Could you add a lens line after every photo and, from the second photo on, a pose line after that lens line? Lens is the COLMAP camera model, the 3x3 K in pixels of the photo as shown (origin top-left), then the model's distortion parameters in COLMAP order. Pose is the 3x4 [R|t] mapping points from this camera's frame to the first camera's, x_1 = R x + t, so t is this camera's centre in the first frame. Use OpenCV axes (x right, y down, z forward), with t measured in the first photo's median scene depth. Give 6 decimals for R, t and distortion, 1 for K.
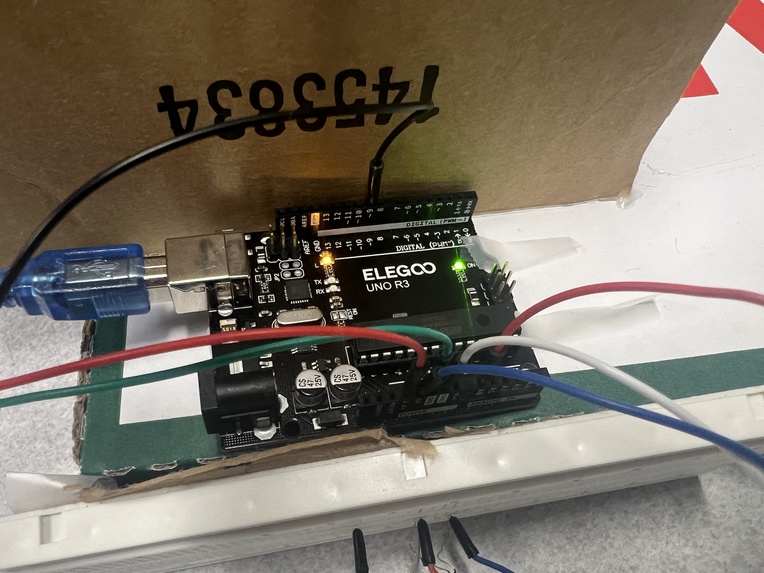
lens RADIAL K [[589.0, 0, 351.4], [0, 589.0, 346.0], [0, 0, 1]] dist [-0.005797, 0.001565]
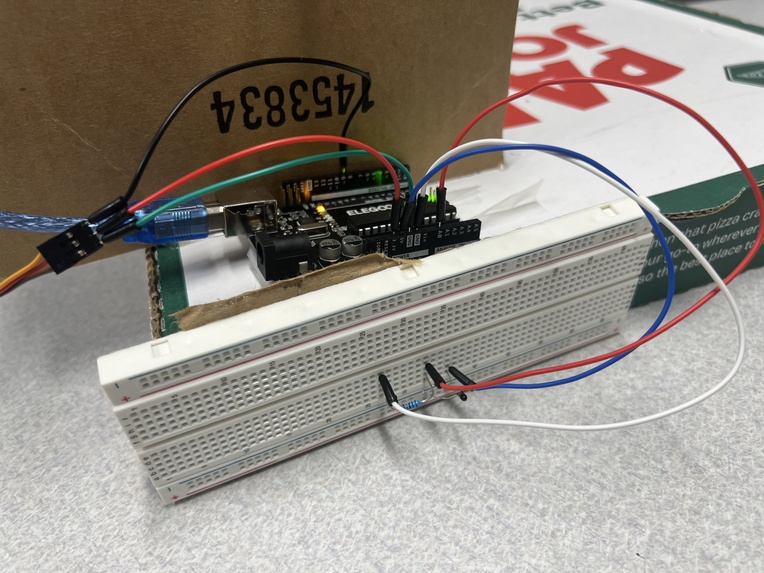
lens RADIAL K [[605.4, 0, 382.0], [0, 605.4, 286.5], [0, 0, 1]] dist [-0.011140, -0.008066]
pose [[0.971479, -0.160979, 0.174112, -0.224839], [0.222338, 0.873626, -0.432832, 0.847823], [-0.082432, 0.459199, 0.884501, -0.310682]]
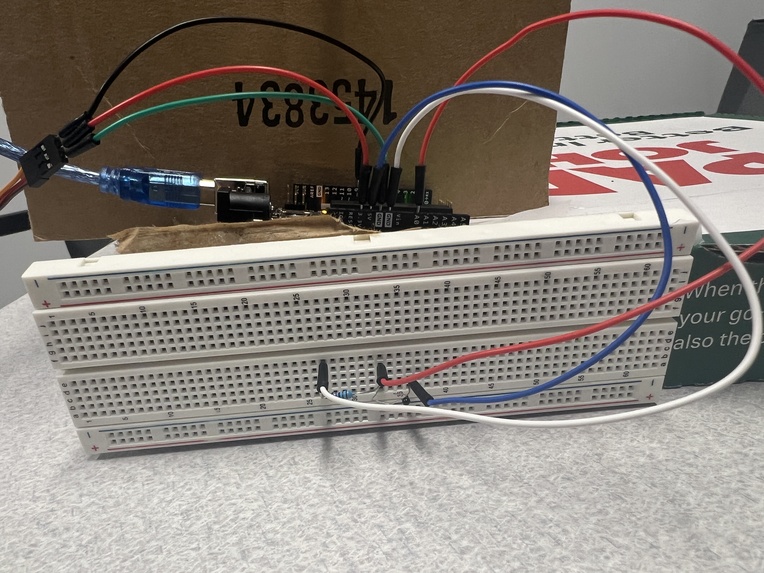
lens RADIAL K [[589.0, 0, 351.4], [0, 589.0, 346.0], [0, 0, 1]] dist [-0.005797, 0.001565]
pose [[0.993443, 0.020506, -0.112479, 0.228576], [-0.085511, 0.786288, -0.611914, 1.168589], [0.075893, 0.617520, 0.782886, 0.098714]]
